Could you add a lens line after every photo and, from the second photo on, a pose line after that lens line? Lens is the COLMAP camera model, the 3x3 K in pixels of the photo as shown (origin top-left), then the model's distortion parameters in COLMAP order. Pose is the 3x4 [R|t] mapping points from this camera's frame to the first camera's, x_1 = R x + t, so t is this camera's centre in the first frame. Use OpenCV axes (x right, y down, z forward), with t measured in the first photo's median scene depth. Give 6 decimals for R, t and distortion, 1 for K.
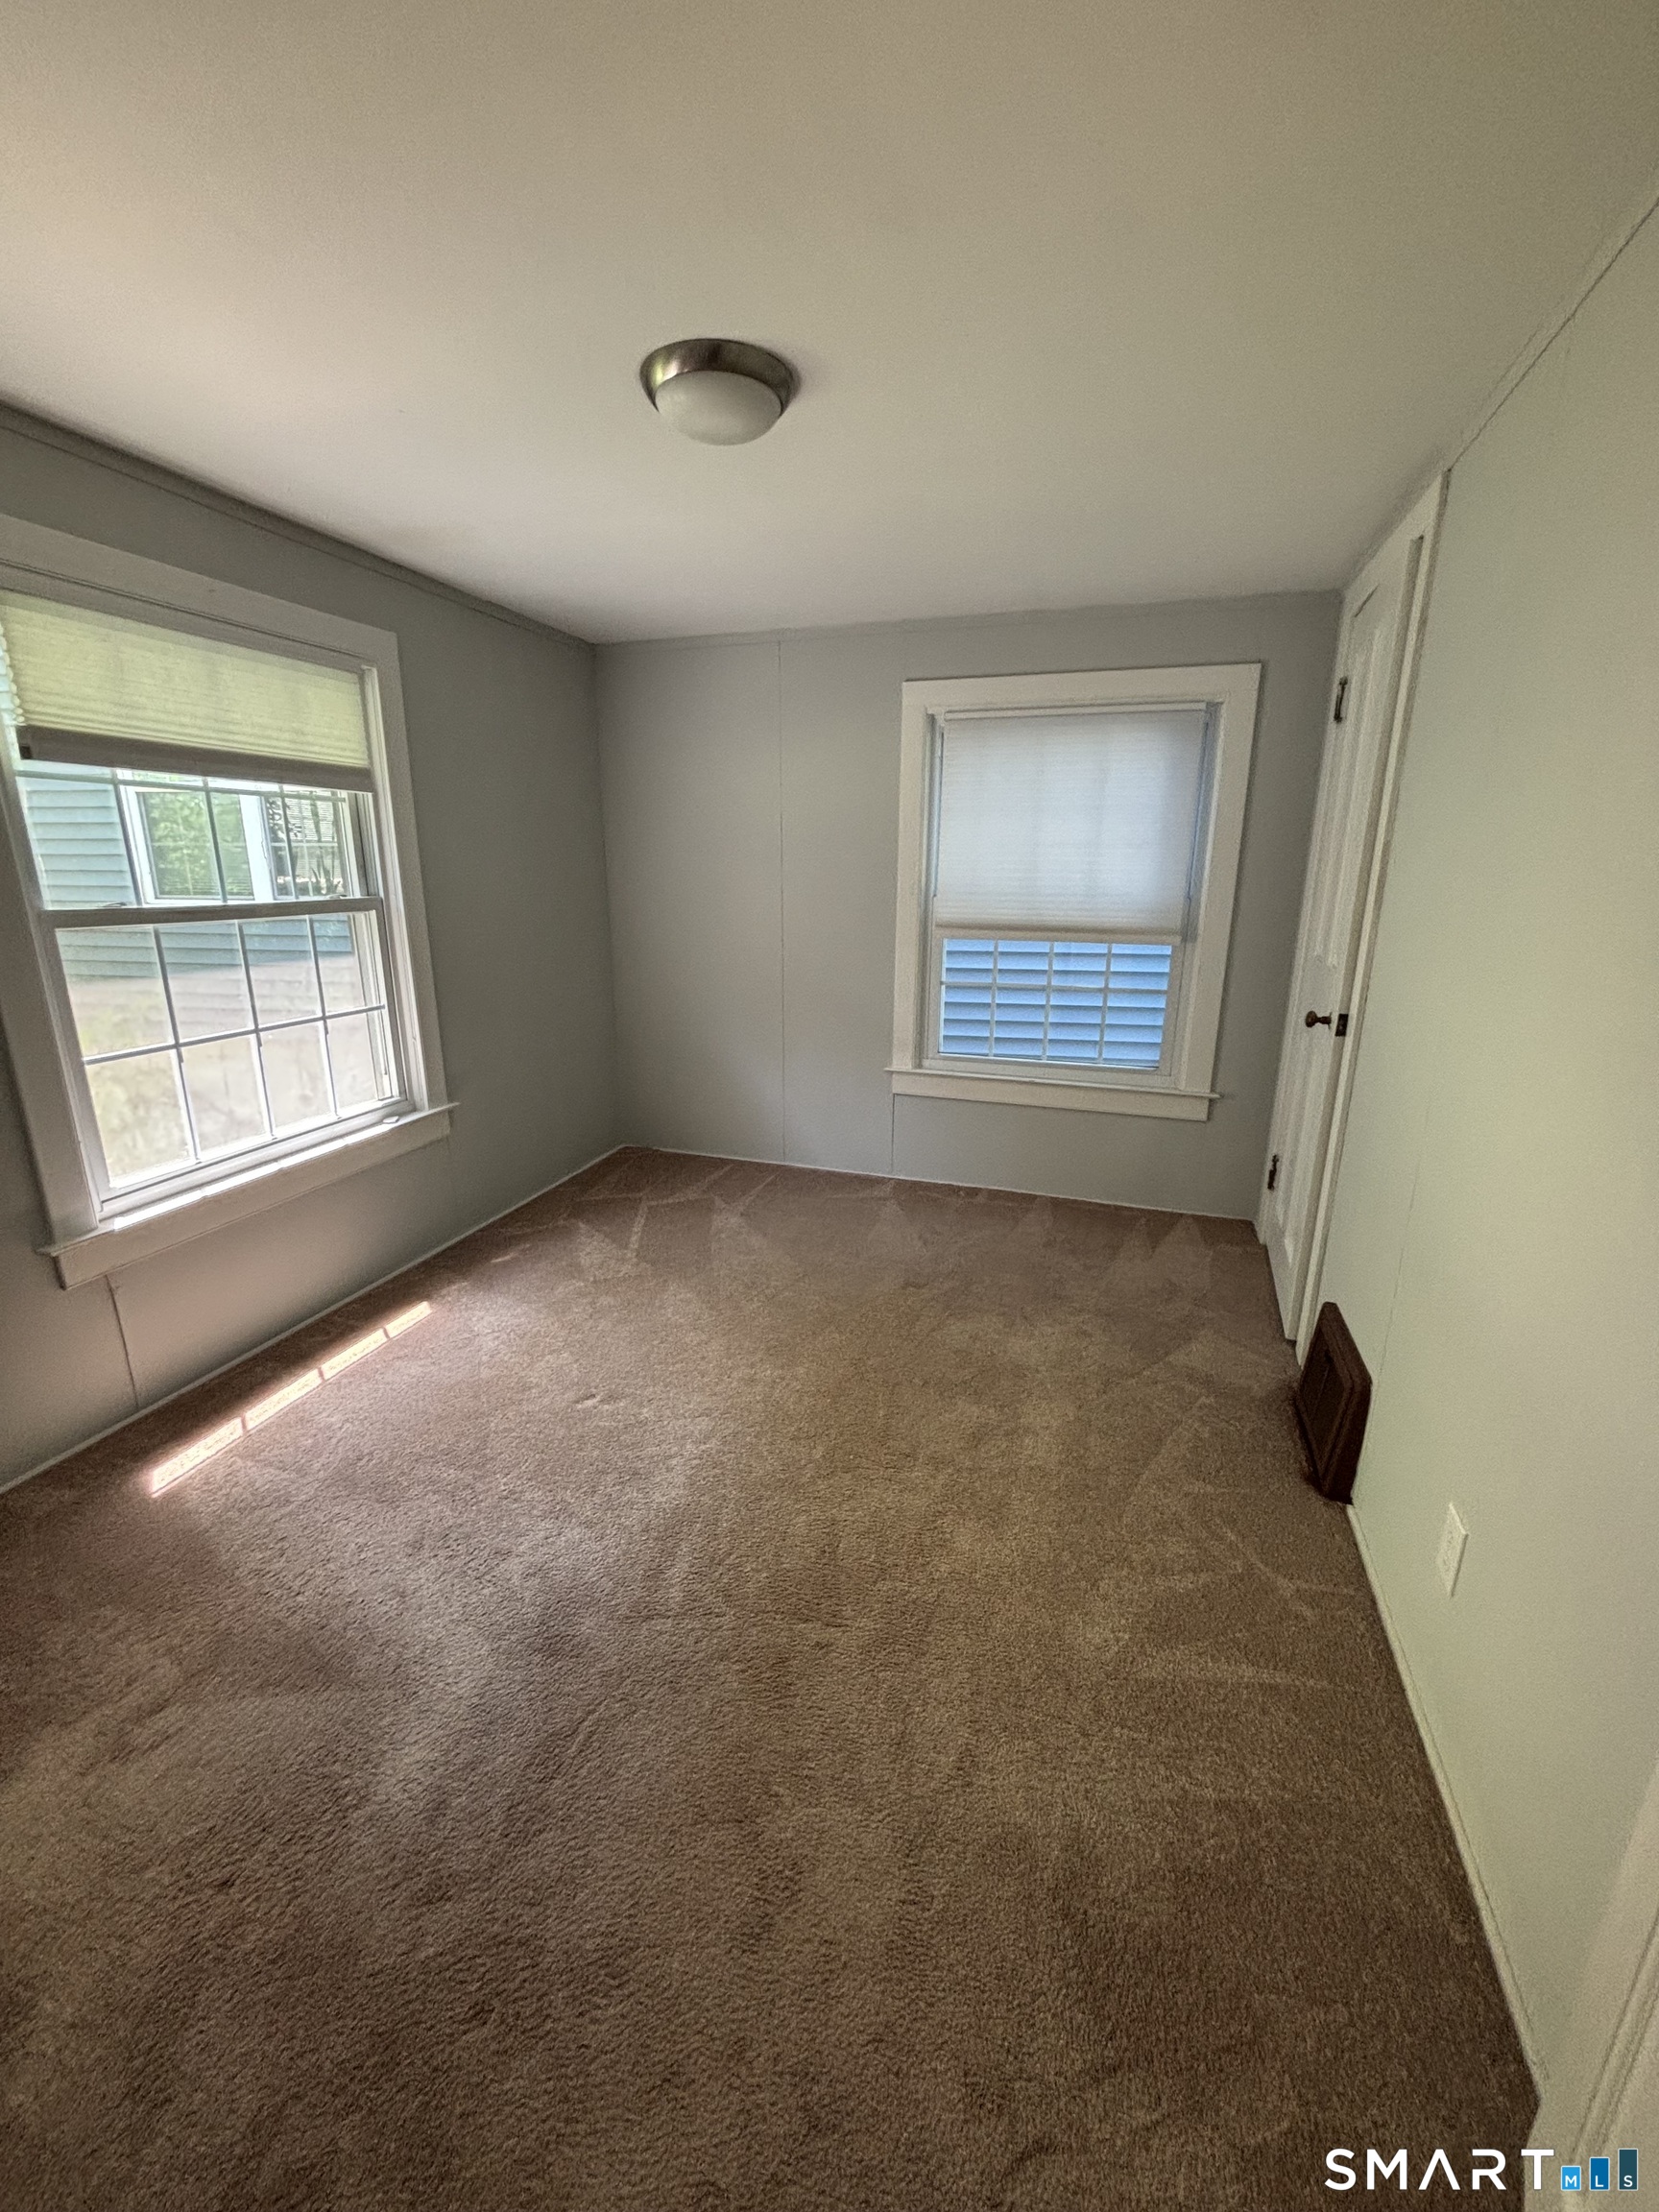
lens RADIAL K [[892.5, 0, 830.9], [0, 892.5, 1101.7], [0, 0, 1]] dist [0.000770, 0.000735]
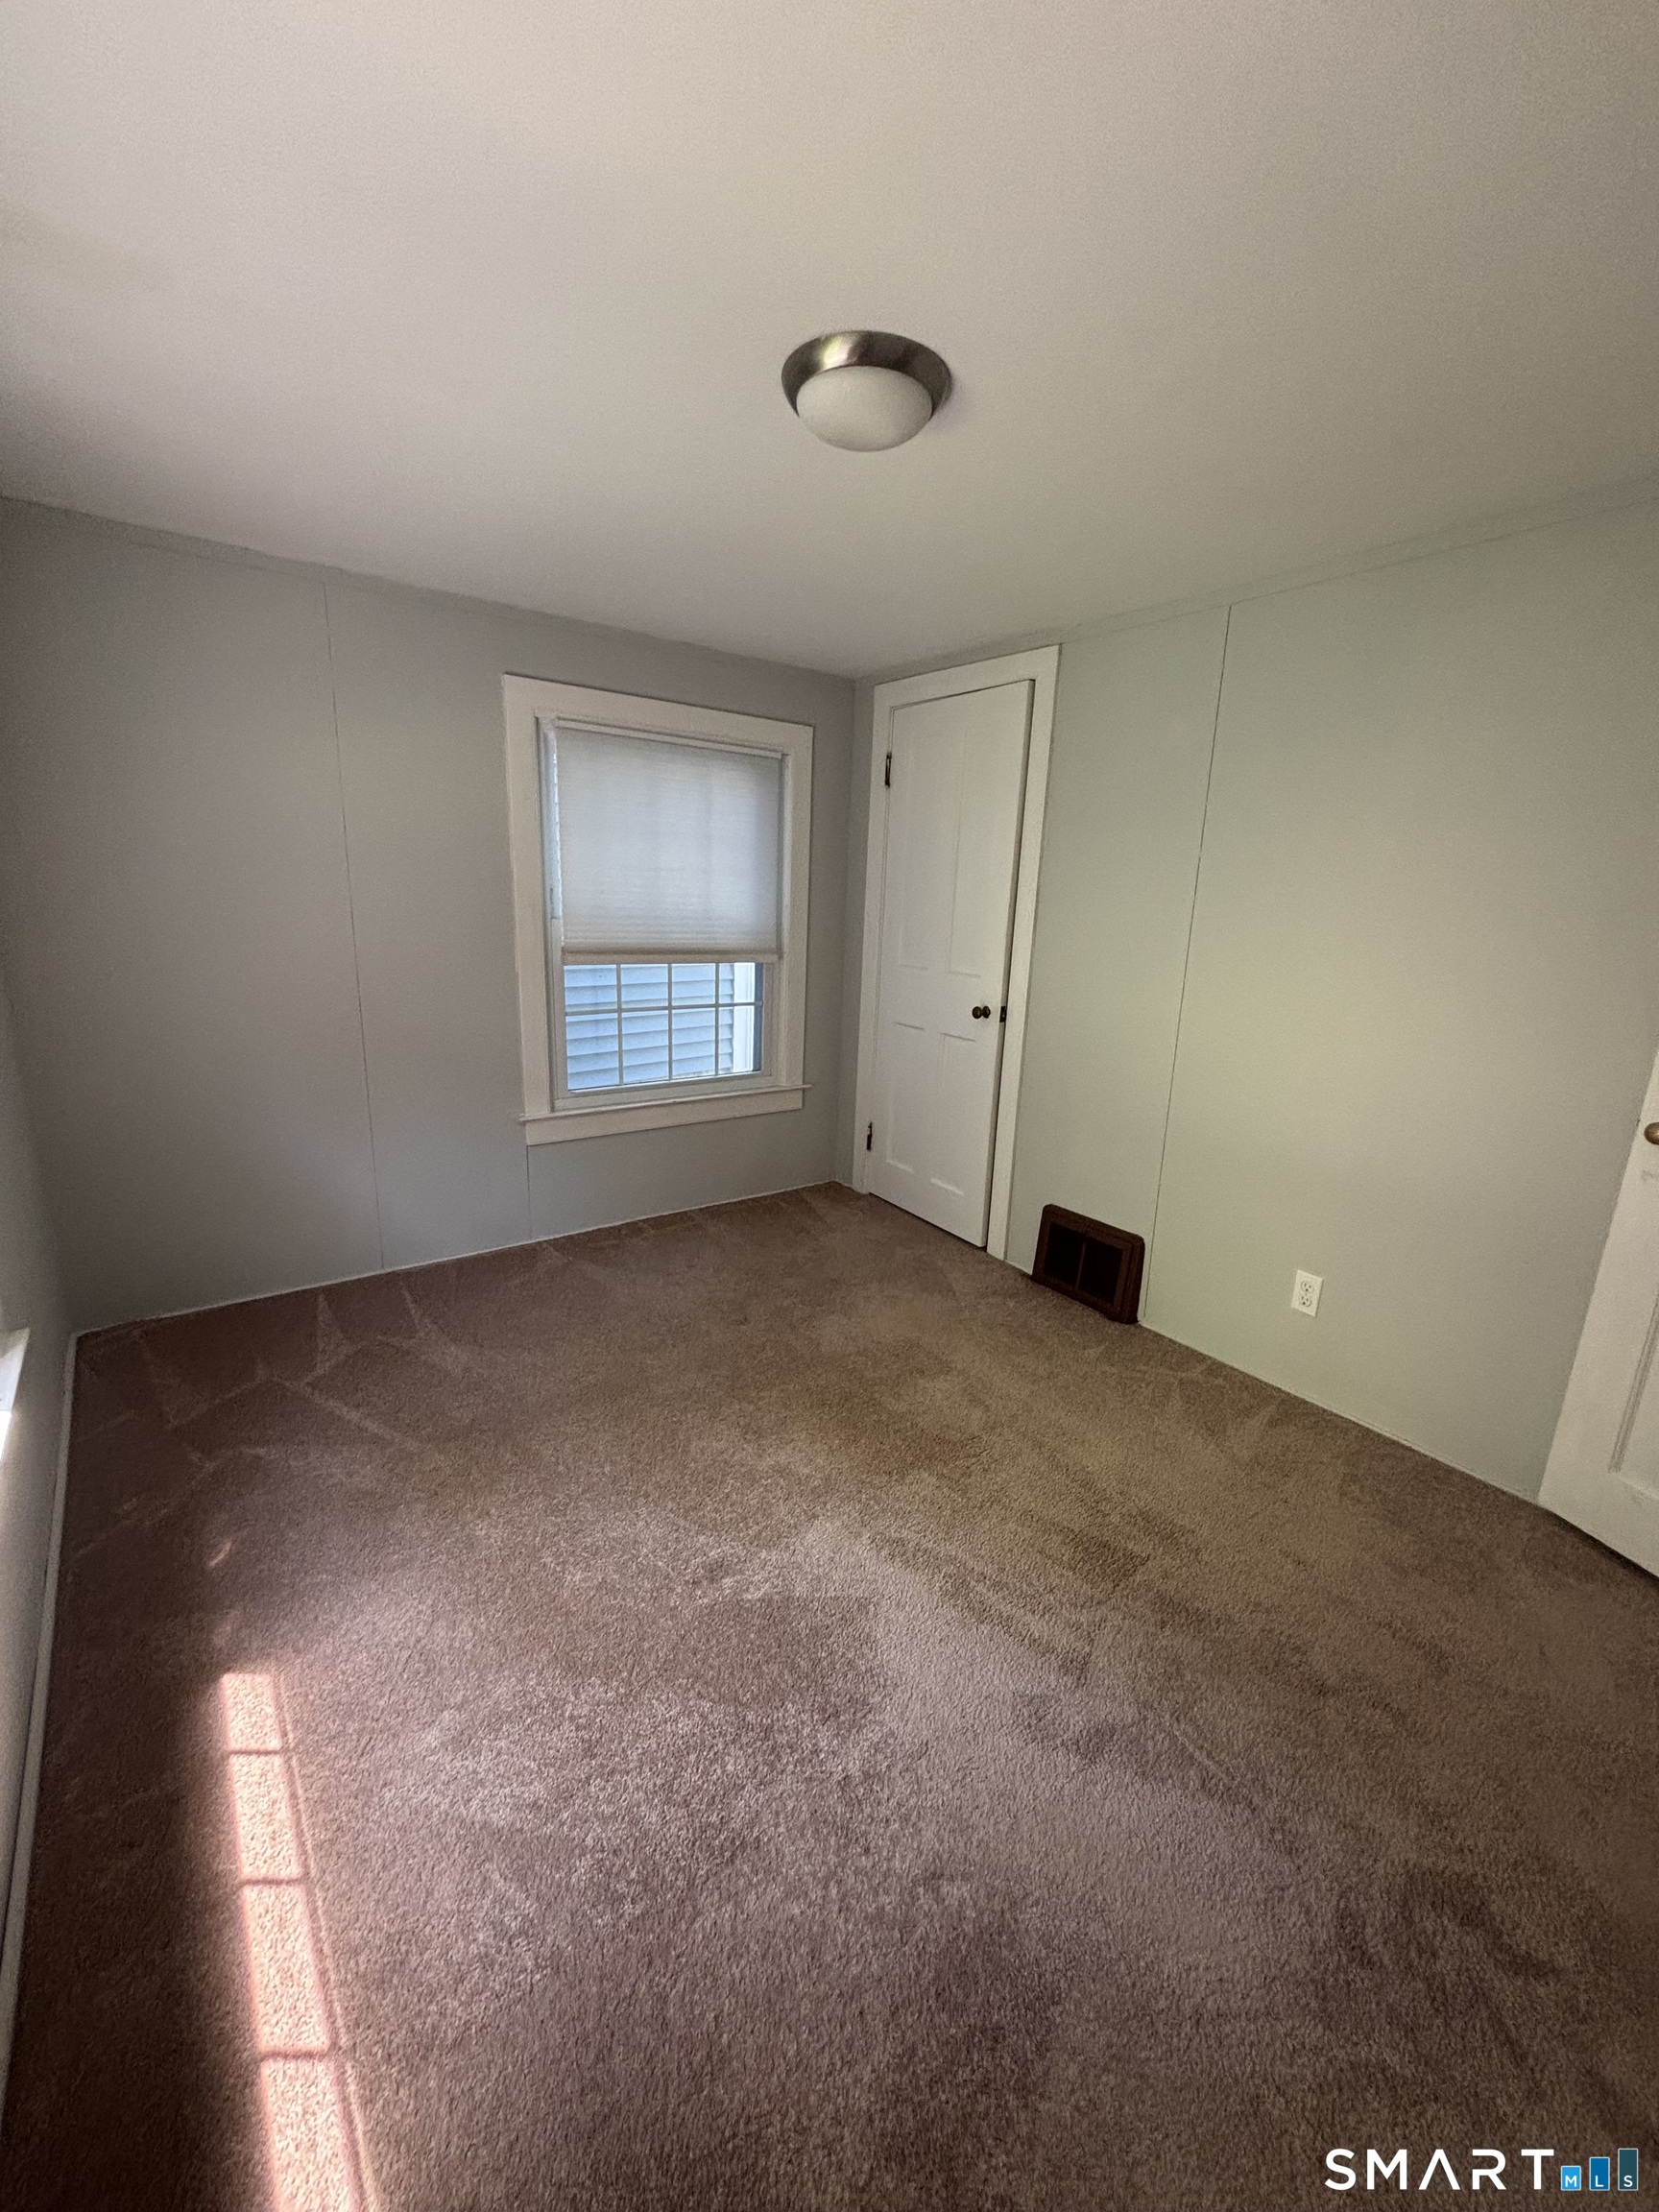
lens RADIAL K [[890.9, 0, 835.6], [0, 890.9, 1099.6], [0, 0, 1]] dist [0.017485, -0.000019]
pose [[0.572000, -0.178549, 0.800585, -0.505258], [0.179059, 0.979662, 0.090553, -0.089424], [-0.800471, 0.091555, 0.592338, 0.270227]]
